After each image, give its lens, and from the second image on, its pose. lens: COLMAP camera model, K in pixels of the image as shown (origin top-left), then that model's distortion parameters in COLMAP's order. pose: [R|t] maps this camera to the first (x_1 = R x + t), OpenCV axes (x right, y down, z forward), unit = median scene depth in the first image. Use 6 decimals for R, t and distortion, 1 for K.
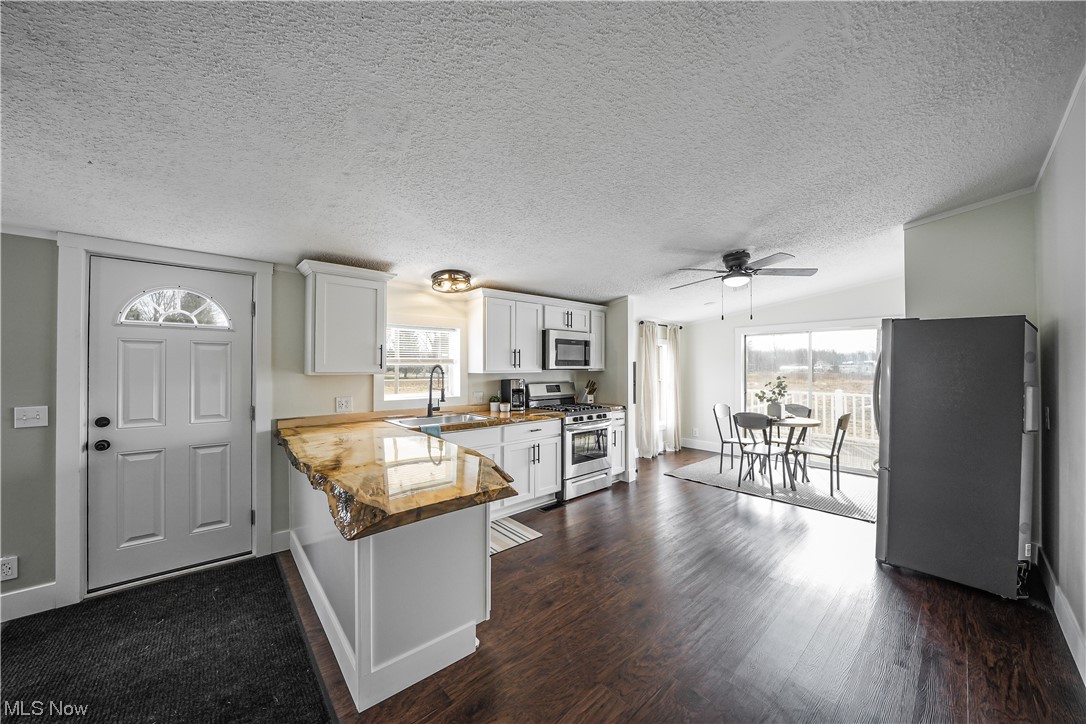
lens RADIAL K [[380.1, 0, 542.7], [0, 380.1, 363.7], [0, 0, 1]] dist [-0.017541, 0.000316]
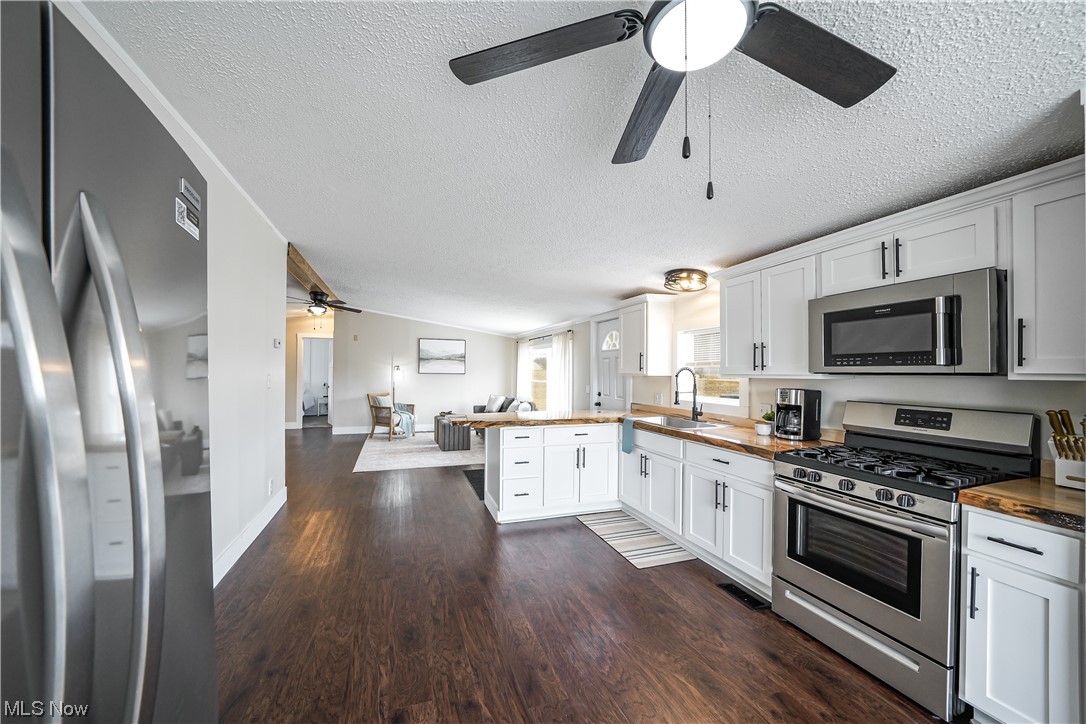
lens RADIAL K [[386.0, 0, 543.0], [0, 386.0, 362.0], [0, 0, 1]] dist [-0.038824, 0.000040]
pose [[-0.367393, -0.027525, -0.929658, 0.686404], [0.000901, 0.999551, -0.029951, 0.016256], [0.930065, -0.011842, -0.367203, 0.889548]]
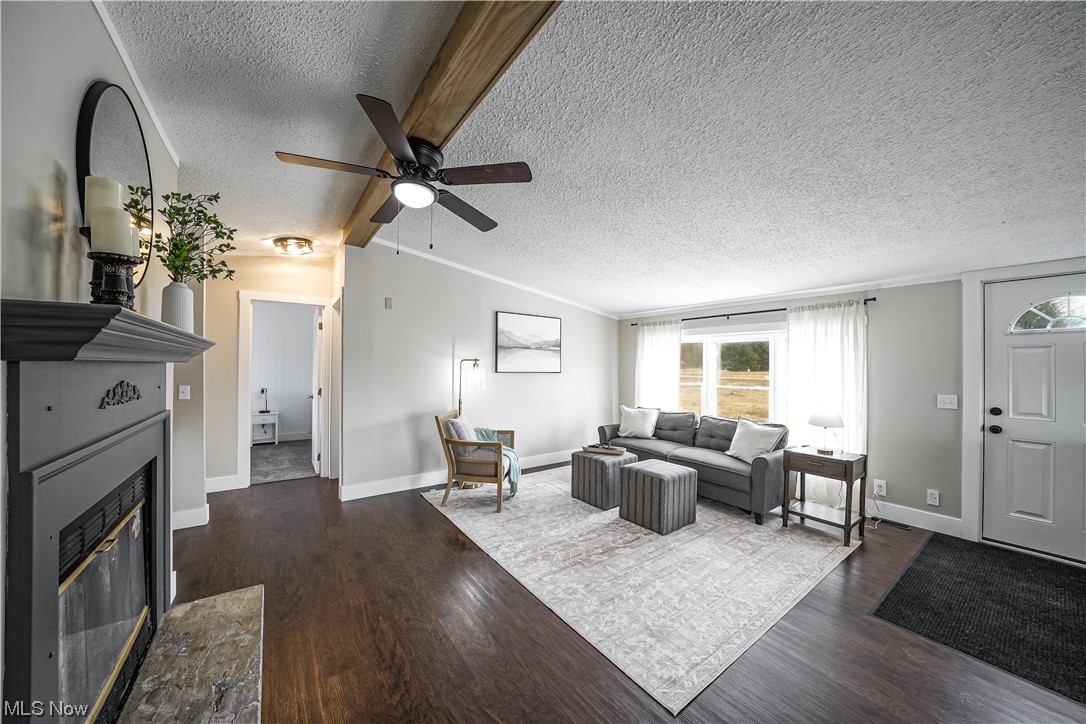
lens RADIAL K [[380.1, 0, 542.7], [0, 380.1, 363.7], [0, 0, 1]] dist [-0.017541, 0.000316]
pose [[-0.102120, -0.011543, -0.994705, 0.140927], [0.003077, 0.999924, -0.011919, 0.001893], [0.994767, -0.004277, -0.102076, -0.242973]]
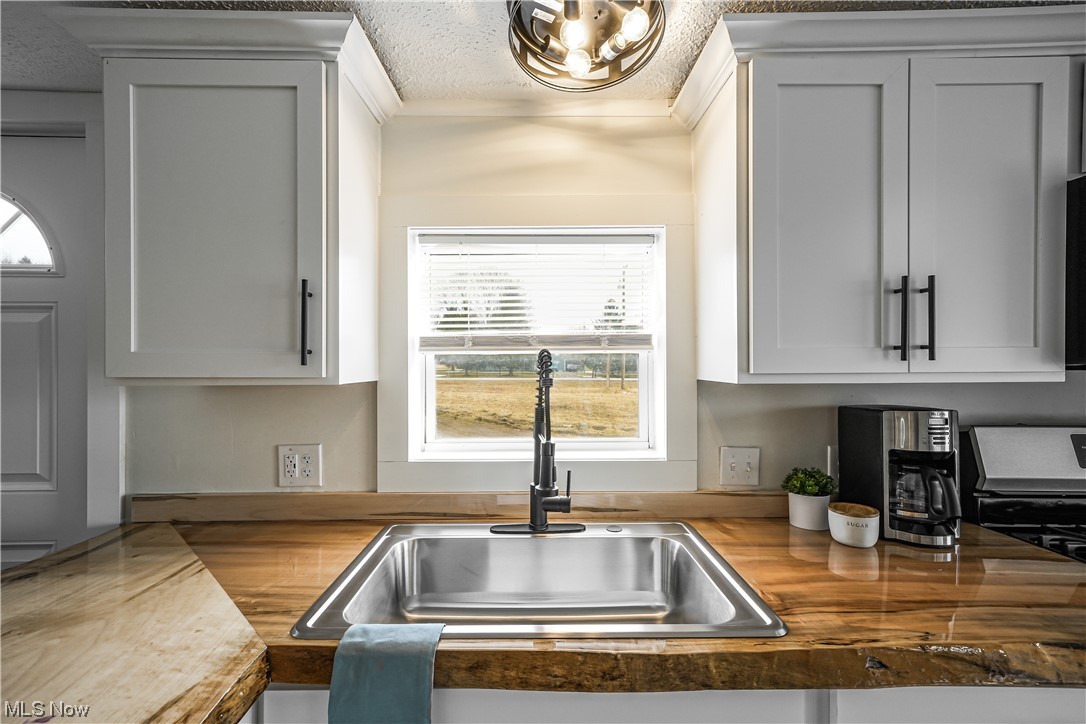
lens RADIAL K [[469.7, 0, 543.0], [0, 469.7, 362.0], [0, 0, 1]] dist [0.000148, -0.000024]
pose [[0.748296, -0.006252, -0.663335, -0.049030], [0.010028, 0.999948, 0.001888, 0.009221], [0.663289, -0.008065, 0.748320, 0.653939]]
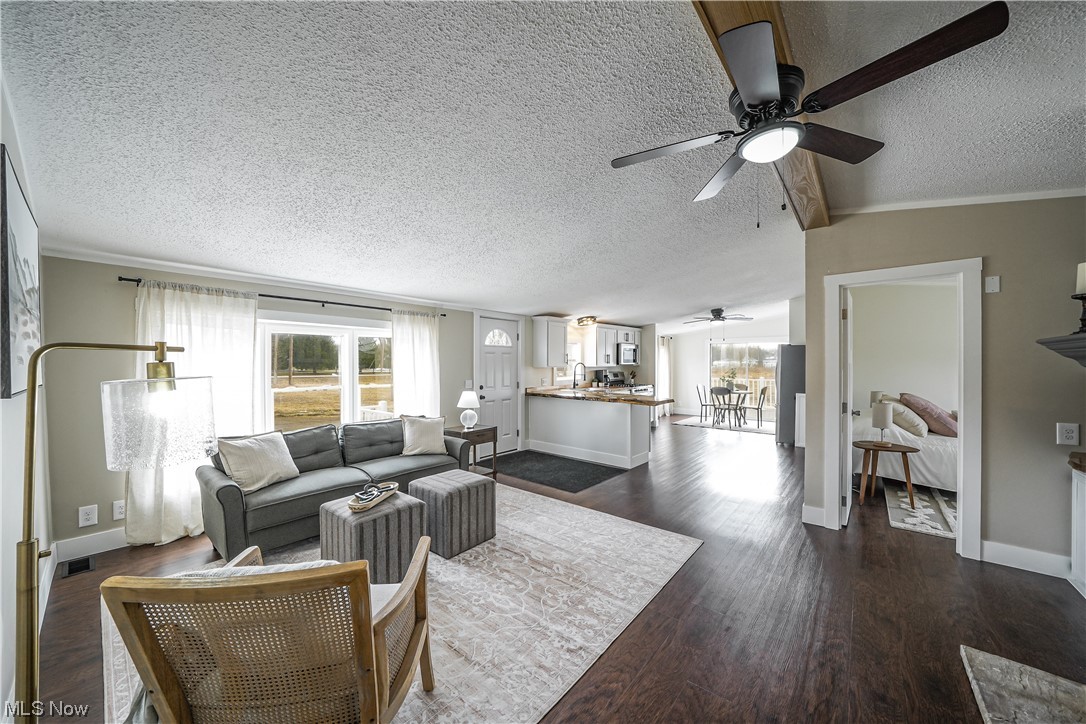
lens RADIAL K [[380.1, 0, 542.7], [0, 380.1, 363.7], [0, 0, 1]] dist [-0.017541, 0.000316]
pose [[0.990092, -0.001426, 0.140411, -0.654153], [-0.000411, 0.999915, 0.013054, -0.014730], [-0.140418, -0.012983, 0.990007, -0.833979]]
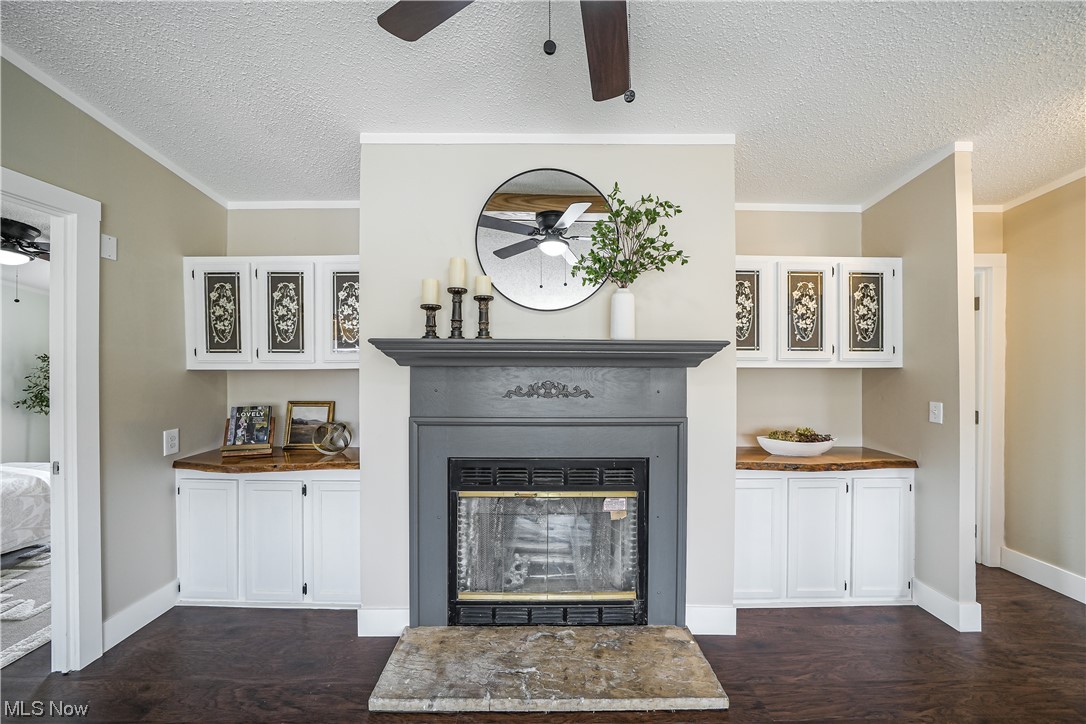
lens RADIAL K [[380.1, 0, 542.7], [0, 380.1, 363.7], [0, 0, 1]] dist [-0.017541, 0.000316]
pose [[-0.743681, -0.001582, 0.668533, -0.478814], [-0.012314, 0.999860, -0.011333, -0.005070], [-0.668421, -0.016660, -0.743596, -0.323212]]
